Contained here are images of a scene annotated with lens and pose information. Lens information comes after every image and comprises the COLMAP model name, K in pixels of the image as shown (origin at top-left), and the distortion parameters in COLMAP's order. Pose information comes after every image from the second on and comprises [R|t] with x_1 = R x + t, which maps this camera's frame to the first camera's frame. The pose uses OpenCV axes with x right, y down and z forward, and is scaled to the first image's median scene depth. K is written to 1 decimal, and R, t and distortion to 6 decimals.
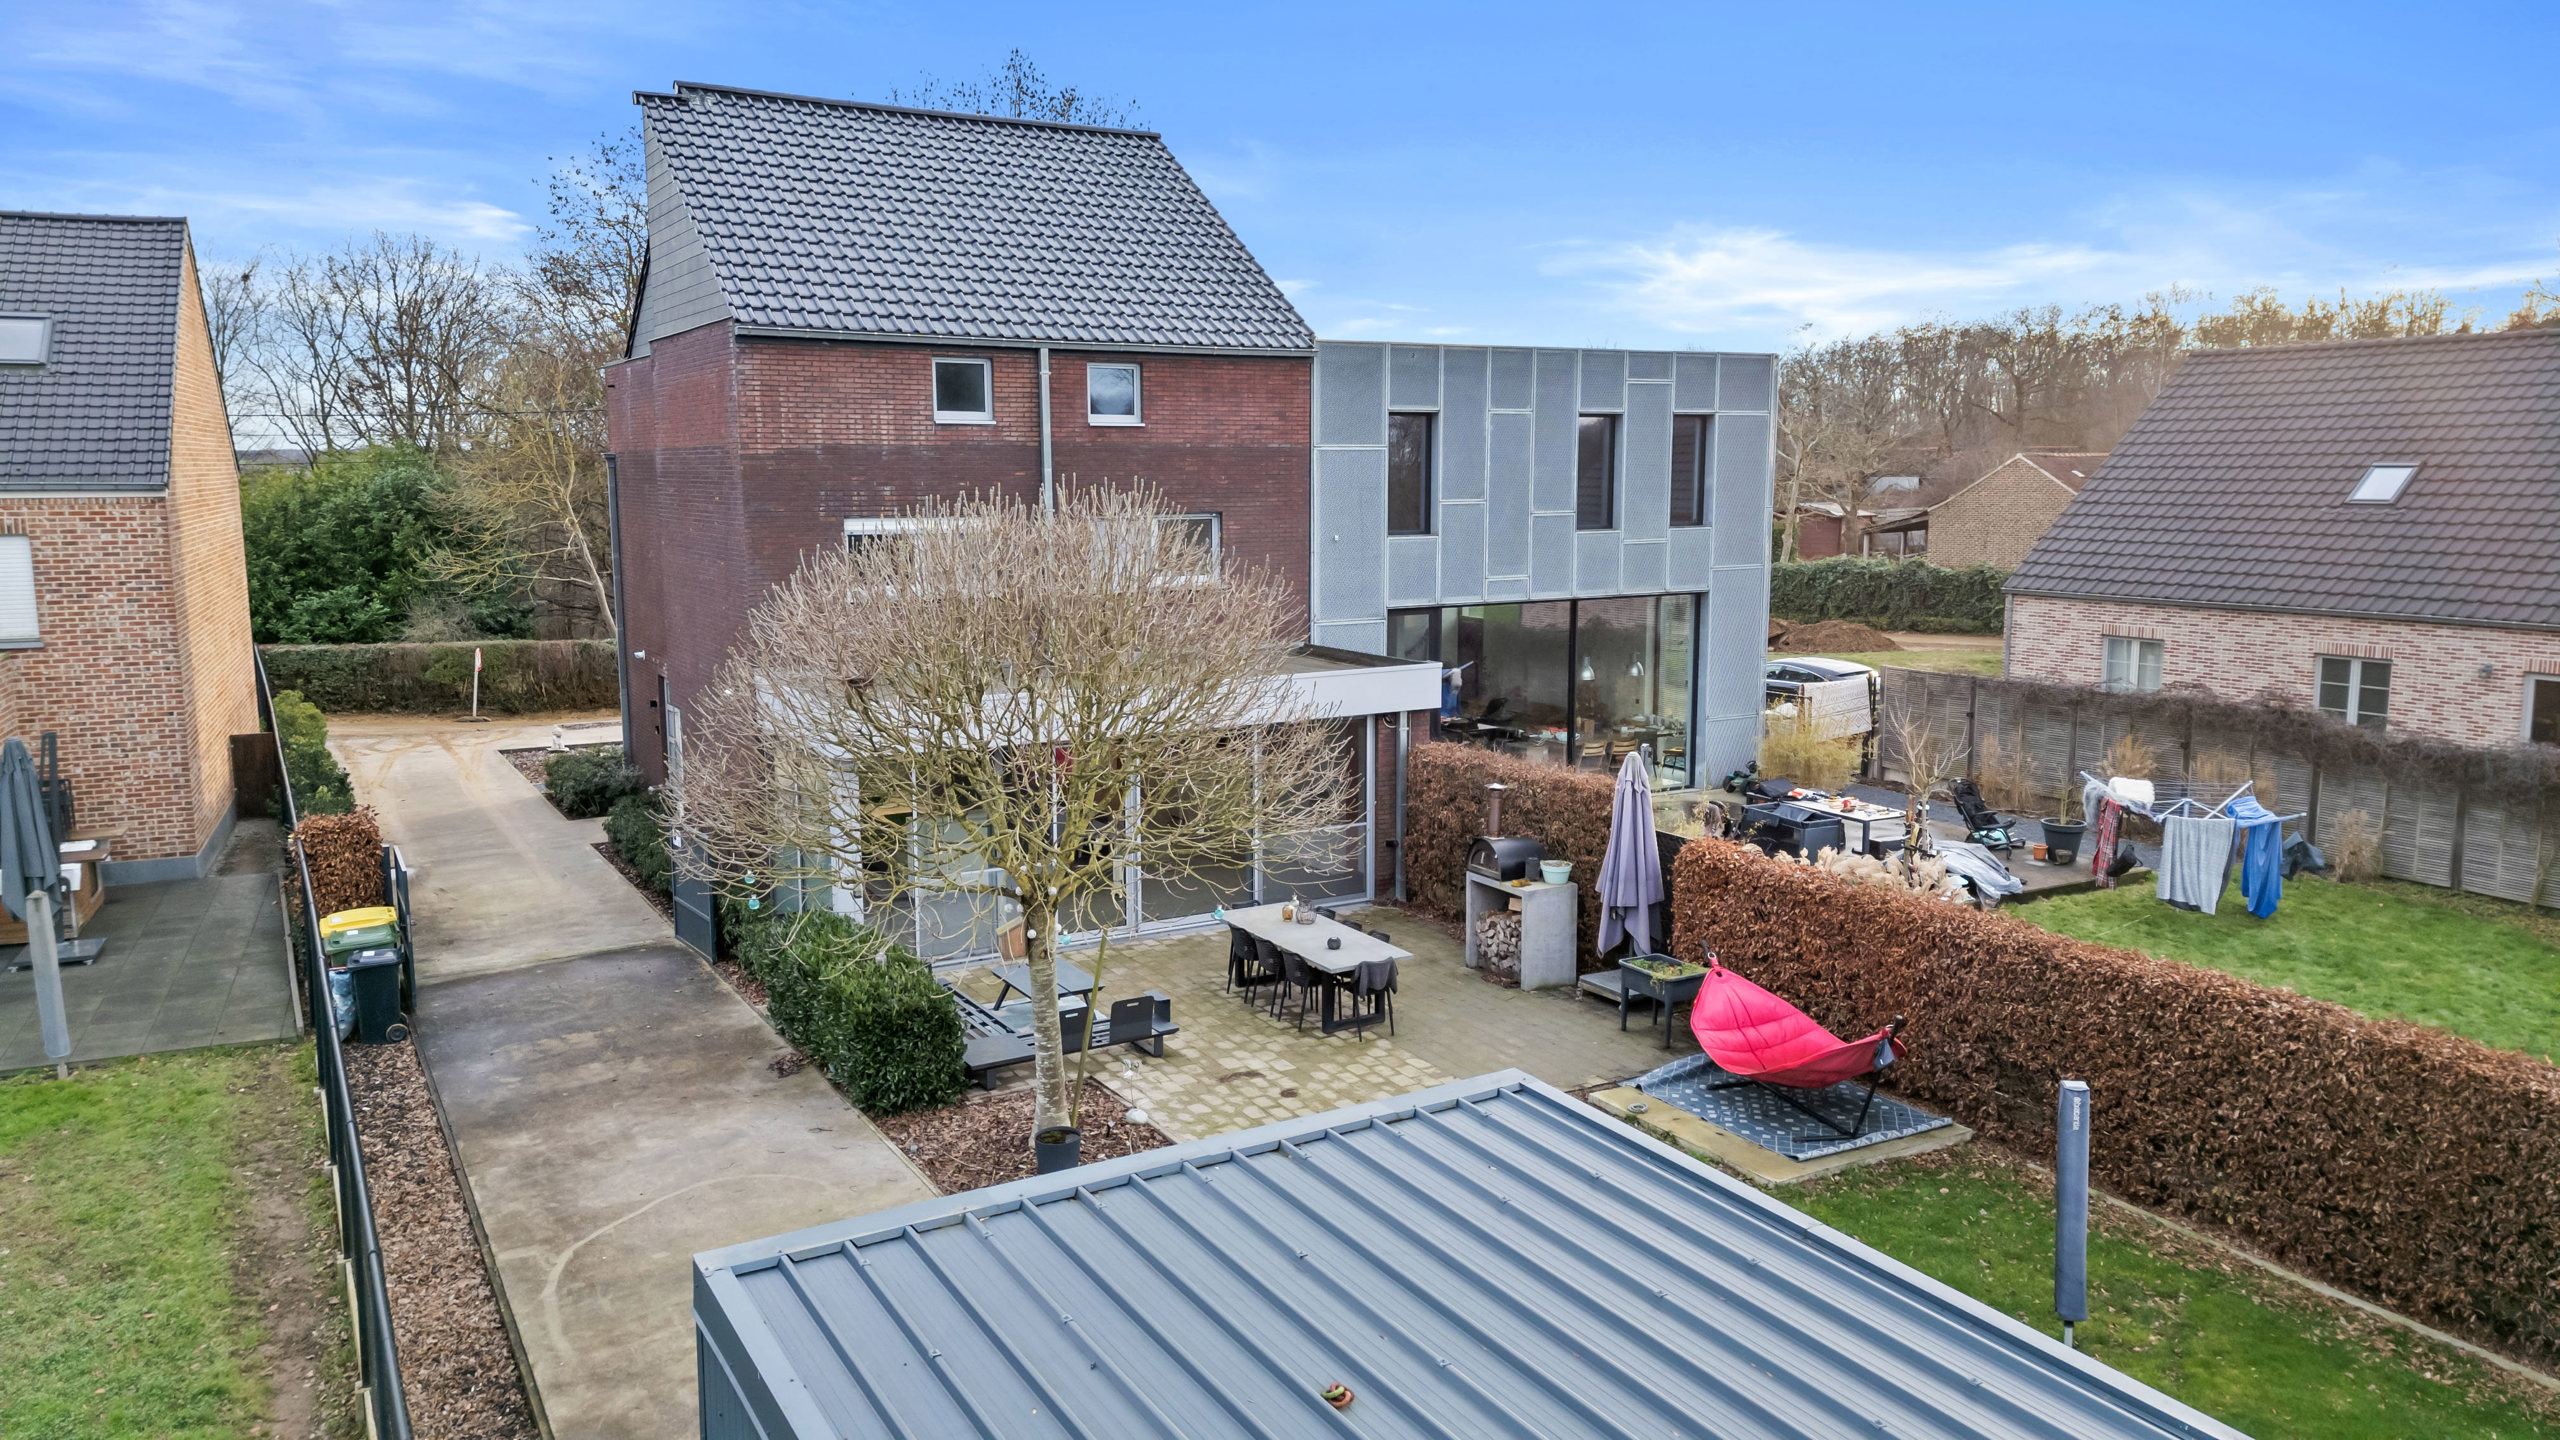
lens RADIAL K [[1794.2, 0, 1288.2], [0, 1794.2, 717.6], [0, 0, 1]] dist [0.092638, -0.099714]
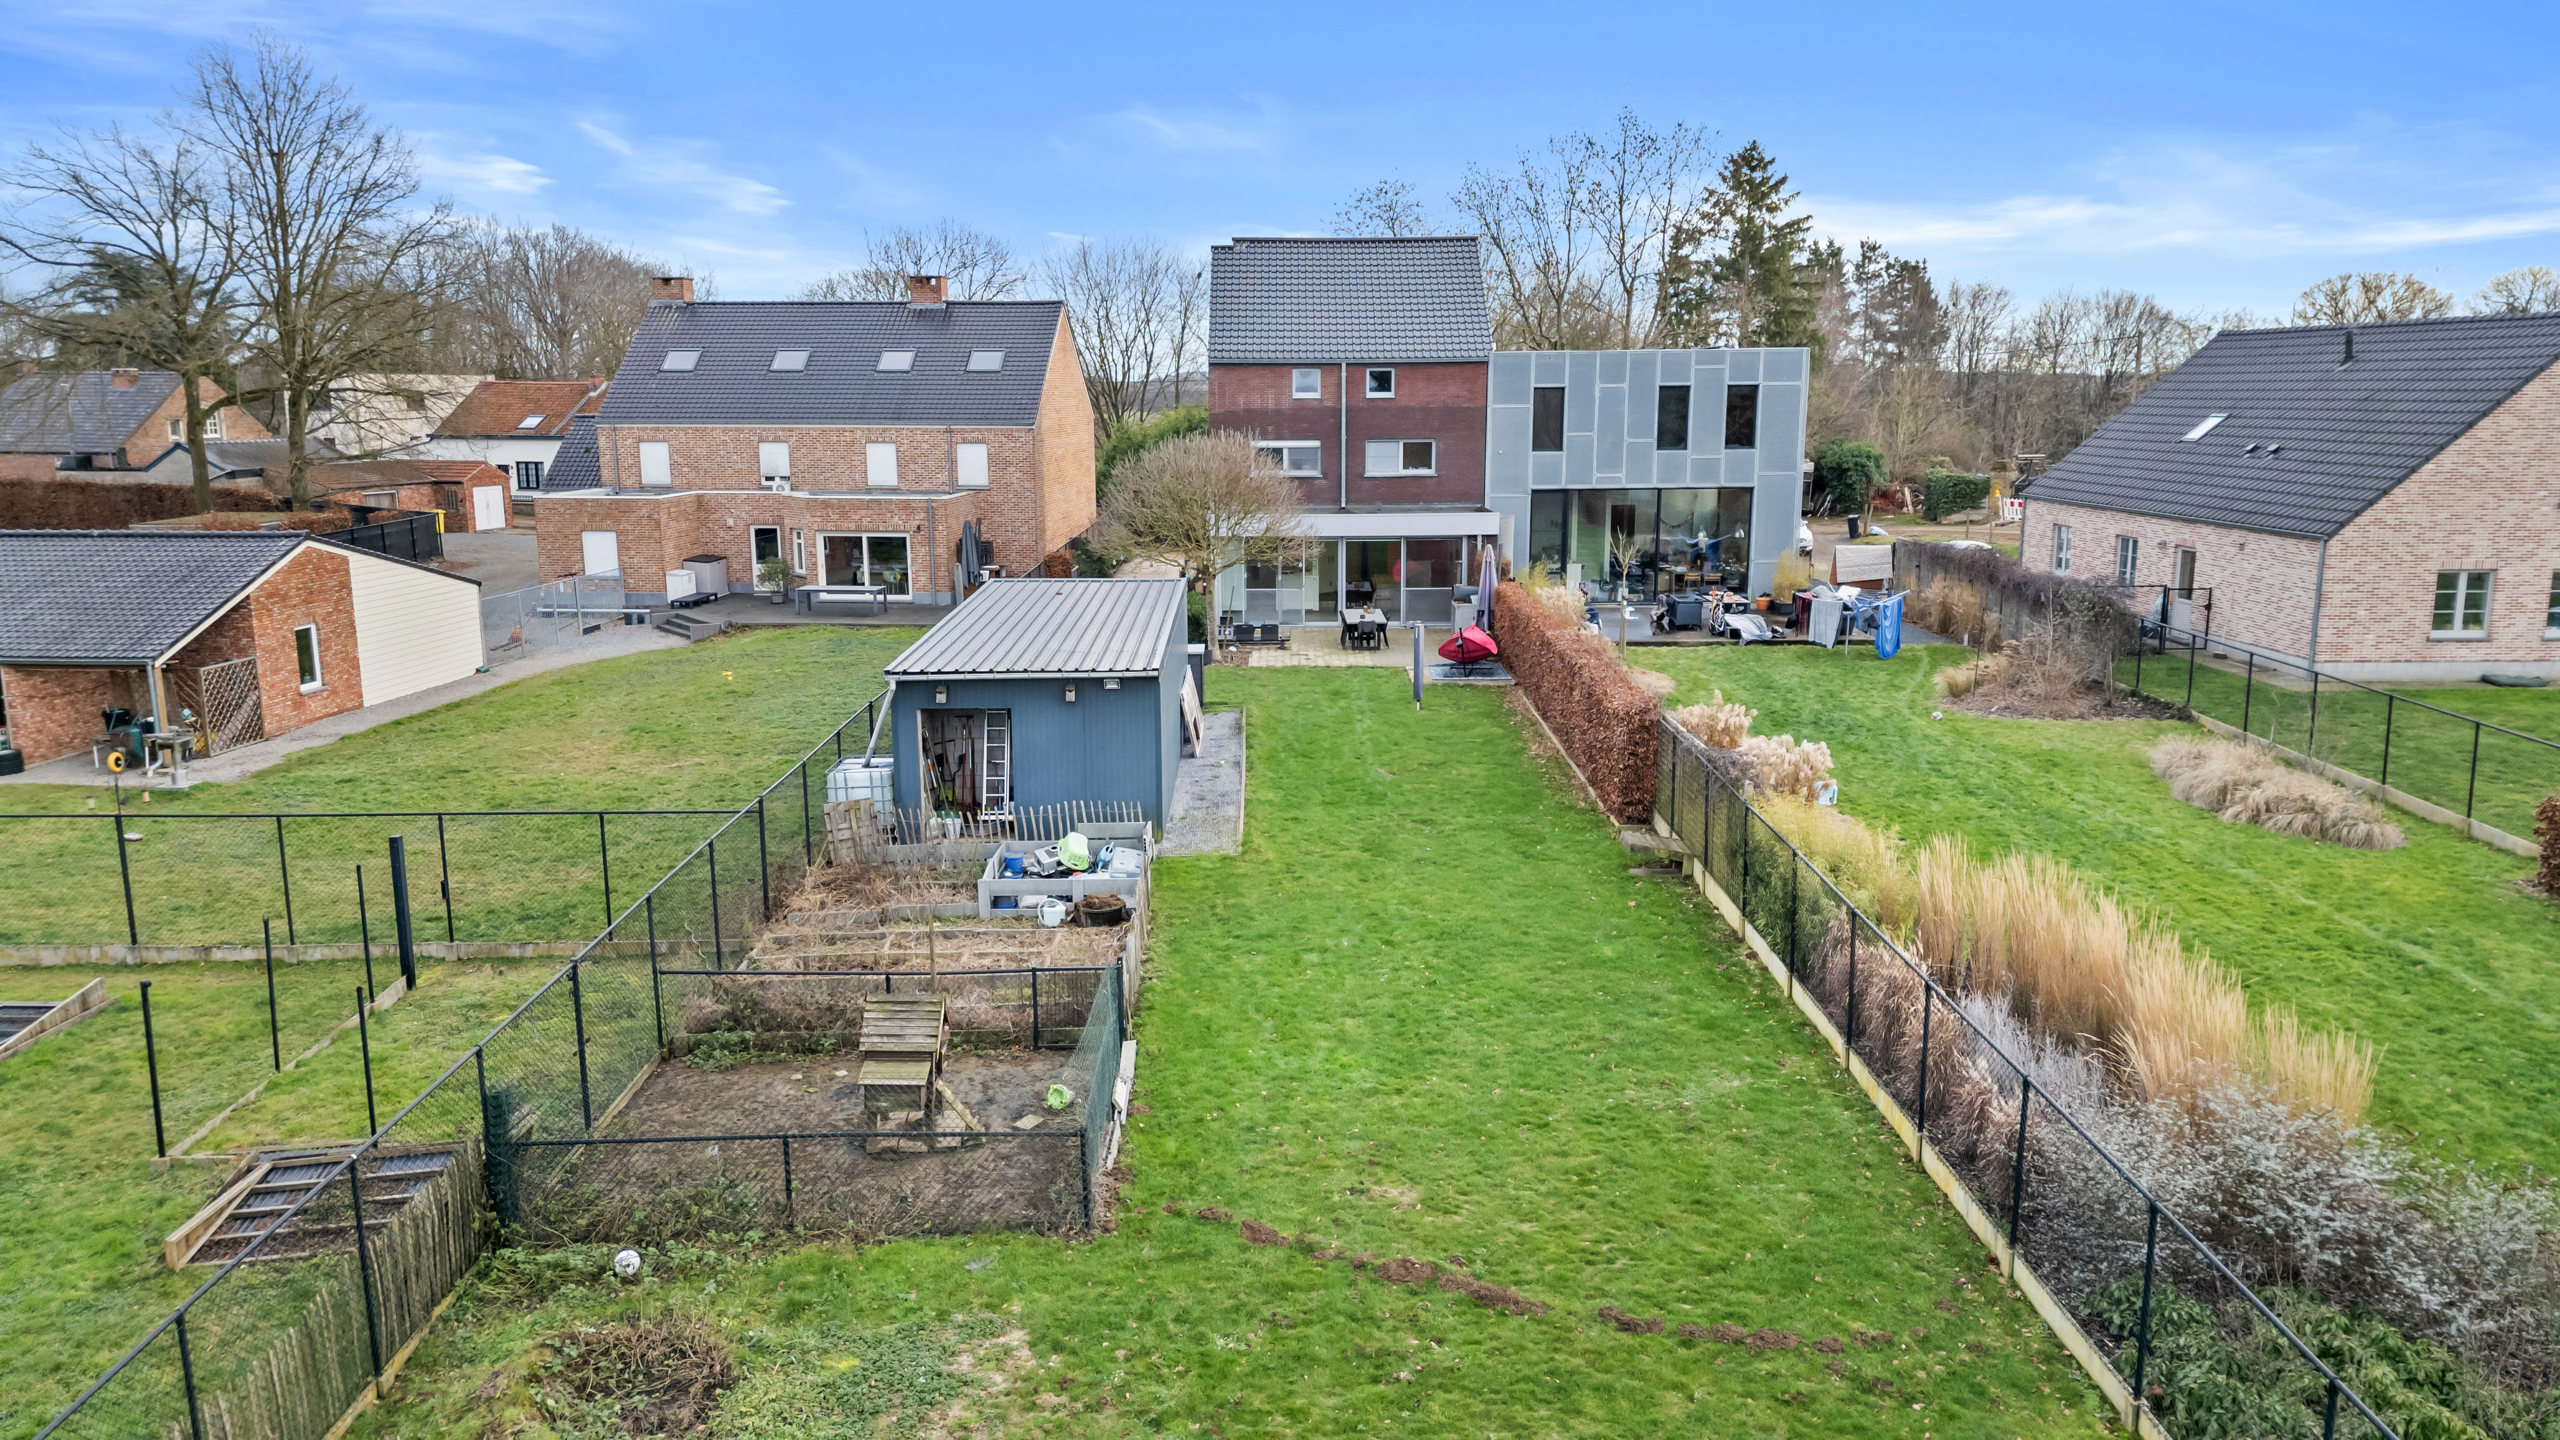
lens RADIAL K [[1794.2, 0, 1267.3], [0, 1794.2, 719.1], [0, 0, 1]] dist [0.092638, -0.099714]
pose [[0.862394, 0.090669, -0.498052, 0.915547], [-0.068410, 0.995678, 0.062806, 0.095874], [0.501595, -0.020092, 0.864869, -0.951960]]
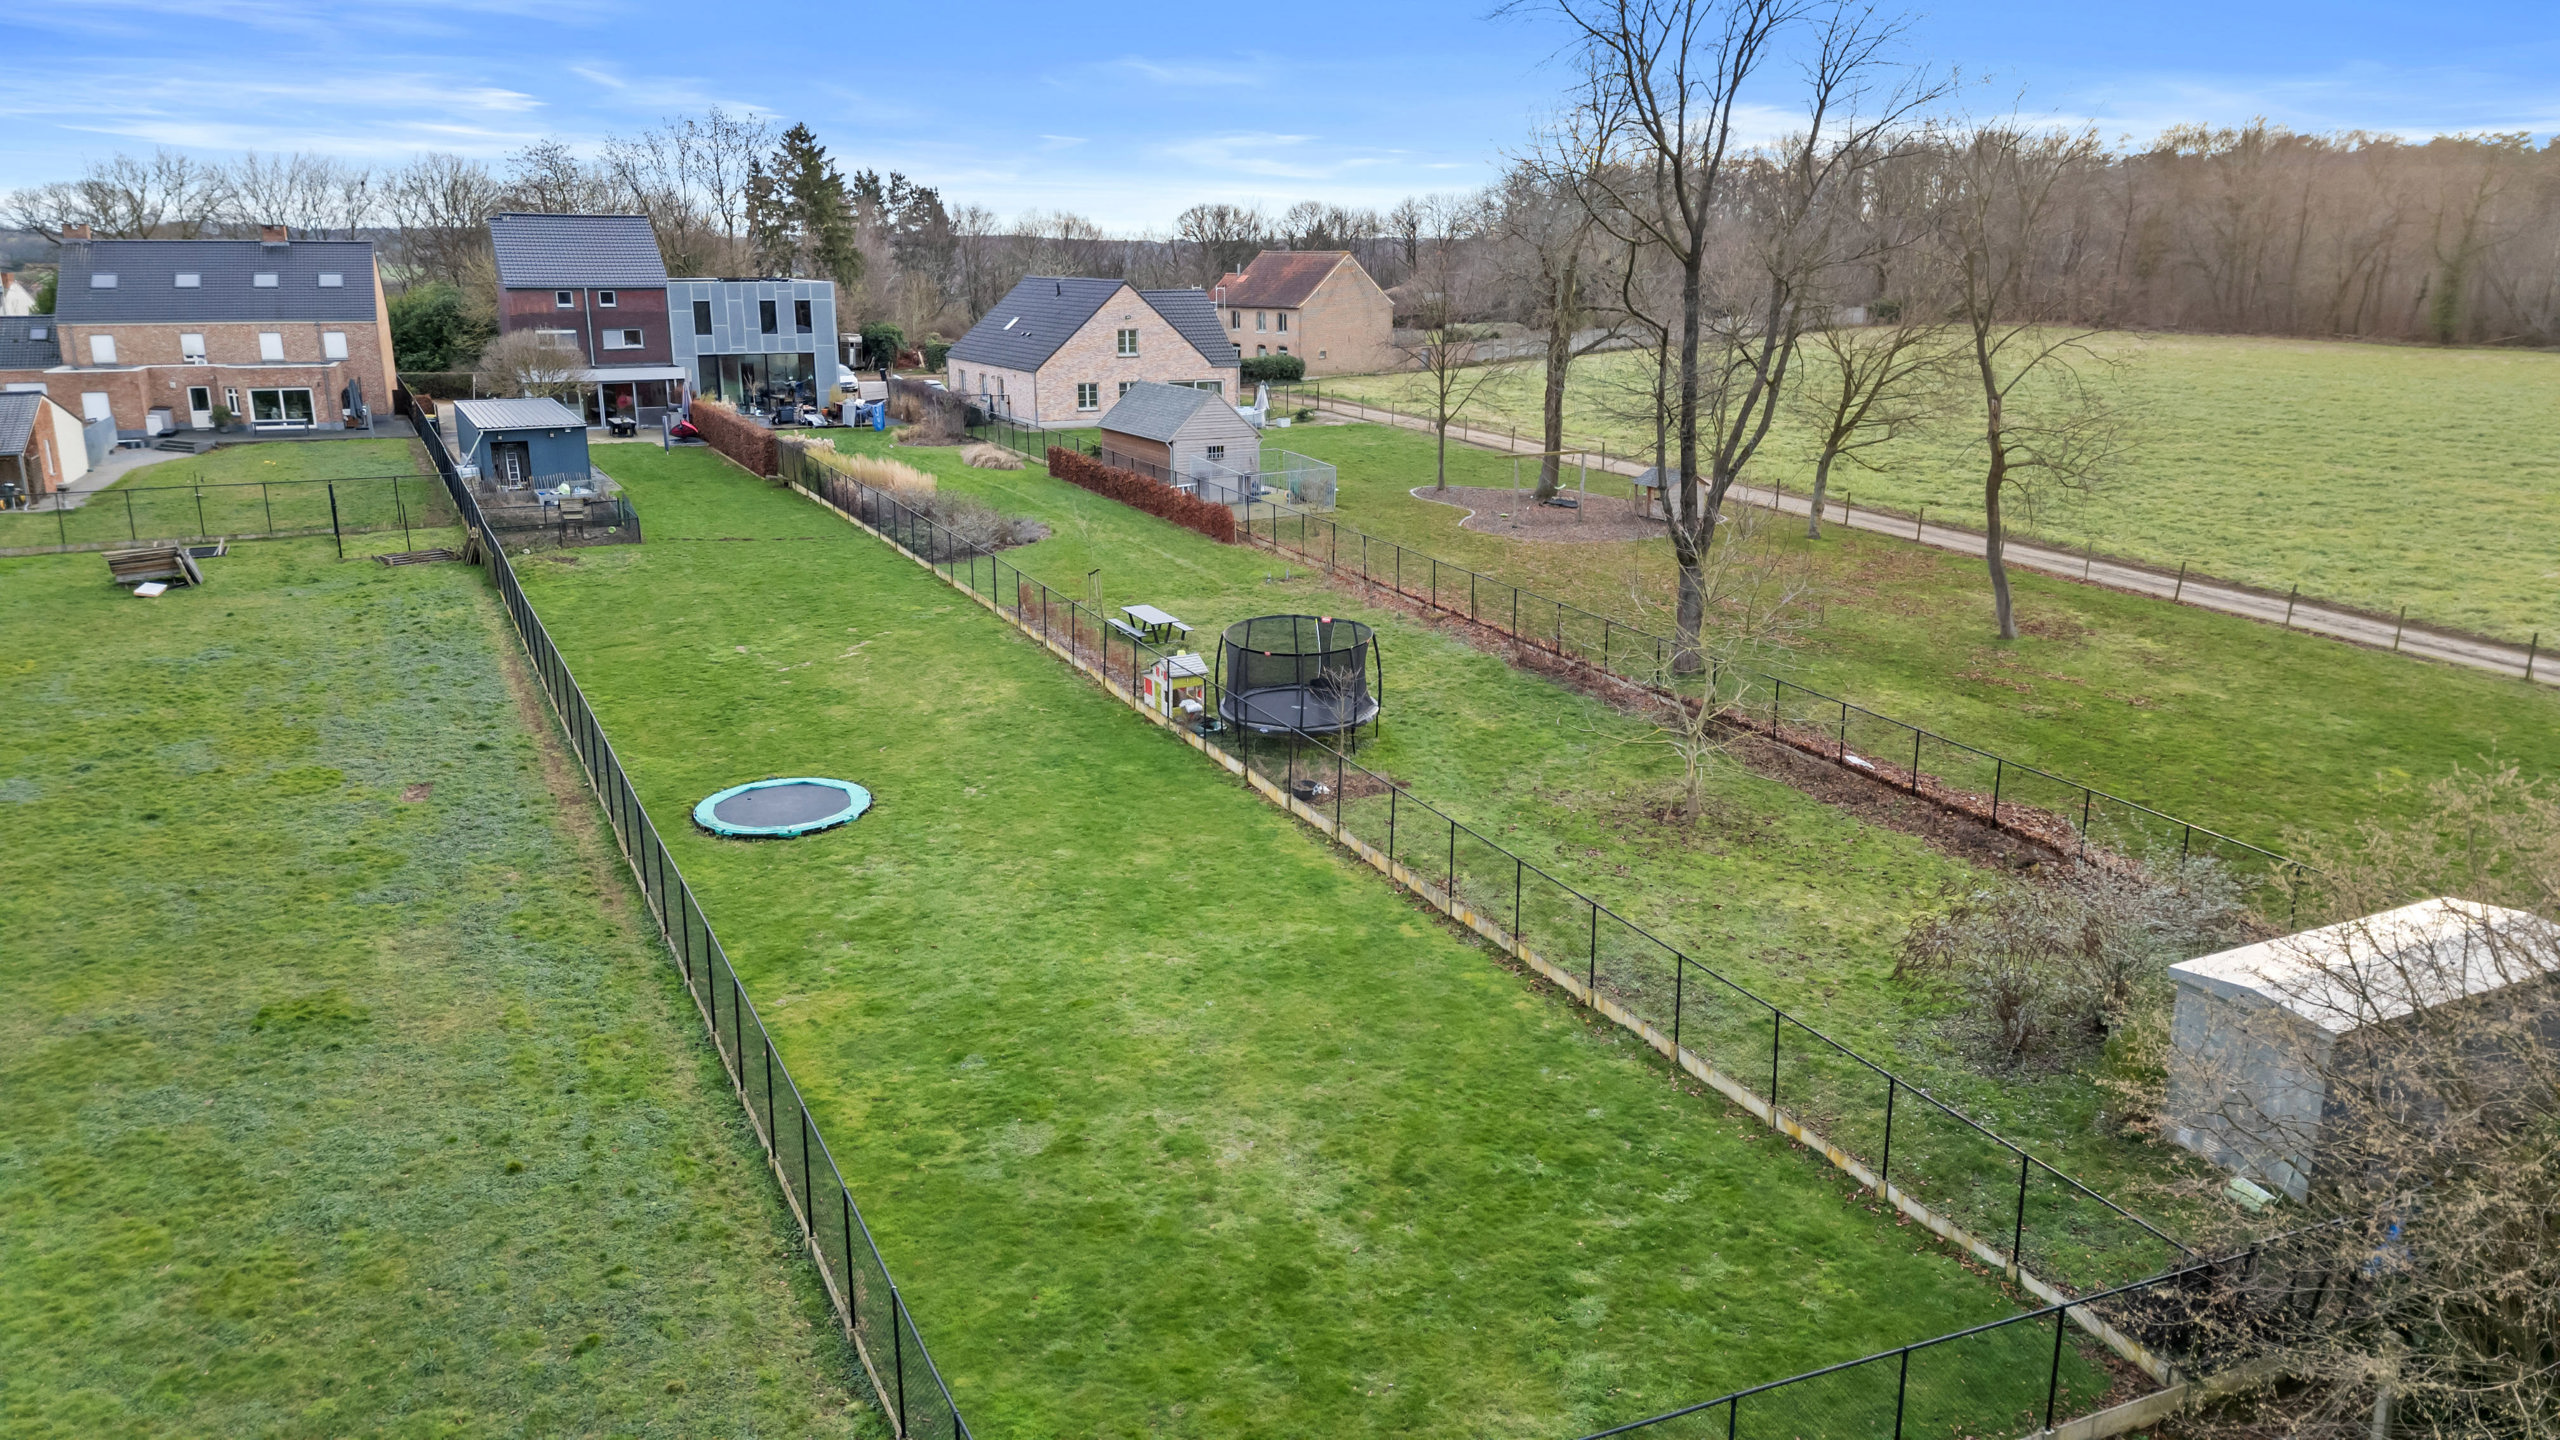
lens RADIAL K [[1794.2, 0, 1288.1], [0, 1794.2, 725.8], [0, 0, 1]] dist [0.092638, -0.099714]
pose [[0.999066, 0.014055, -0.040861, 1.644689], [-0.009062, 0.992745, 0.119898, 0.272593], [0.042250, -0.119416, 0.991945, -3.158095]]
